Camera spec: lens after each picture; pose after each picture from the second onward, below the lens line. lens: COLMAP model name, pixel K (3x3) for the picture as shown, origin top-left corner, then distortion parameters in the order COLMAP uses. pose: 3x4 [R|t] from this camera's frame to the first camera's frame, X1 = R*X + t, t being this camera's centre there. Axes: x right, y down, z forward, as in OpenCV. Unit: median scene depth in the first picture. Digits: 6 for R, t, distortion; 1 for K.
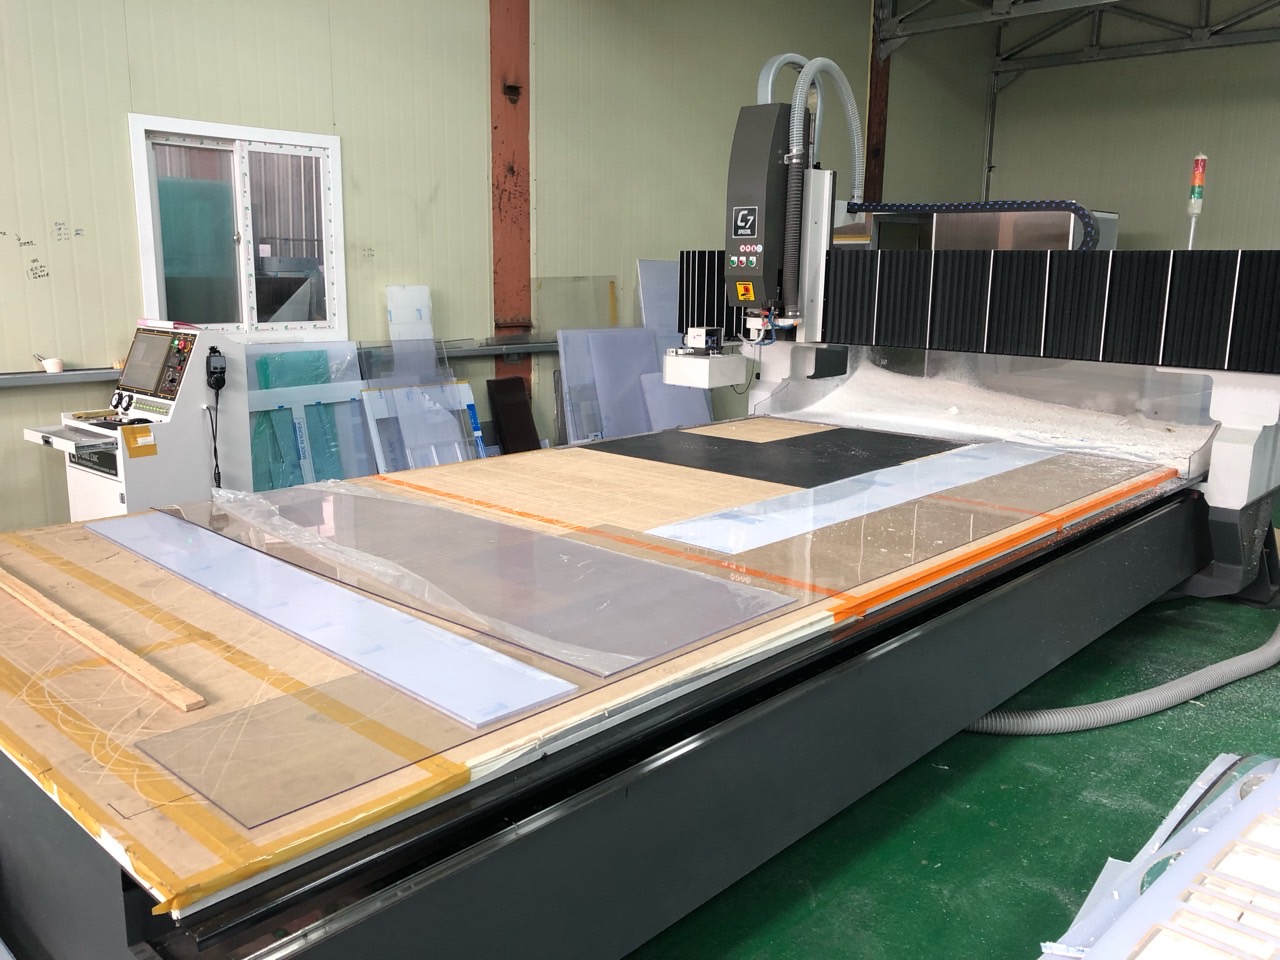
lens RADIAL K [[1051.7, 0, 635.3], [0, 1051.7, 472.8], [0, 0, 1]] dist [0.035304, -0.036411]
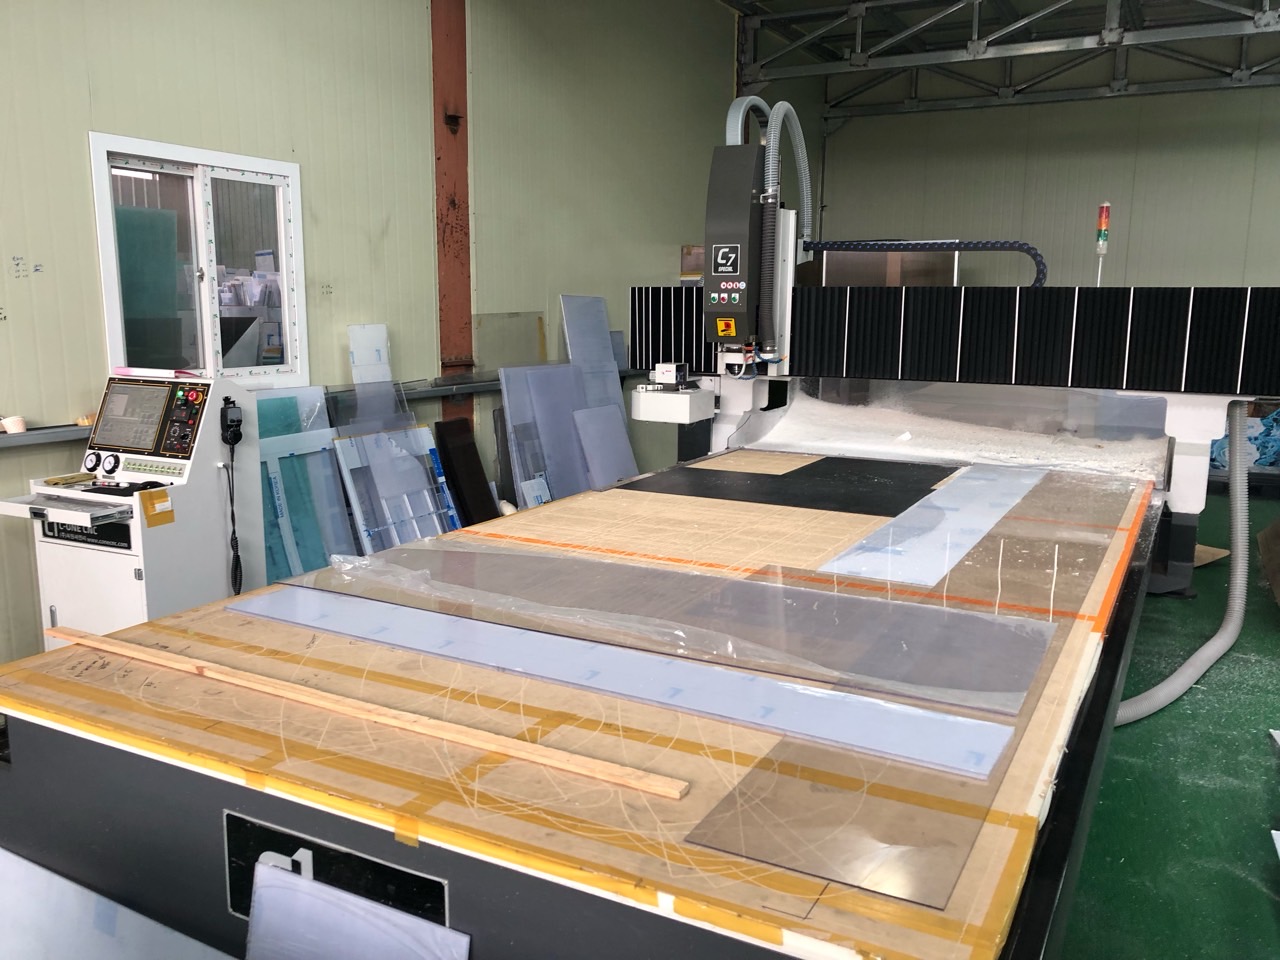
lens RADIAL K [[1051.7, 0, 655.6], [0, 1051.7, 486.6], [0, 0, 1]] dist [0.035304, -0.036411]
pose [[0.964939, -0.050459, 0.257578, -0.233255], [0.054452, 0.998481, -0.008385, -0.013717], [-0.256764, 0.022116, 0.966221, 0.038656]]
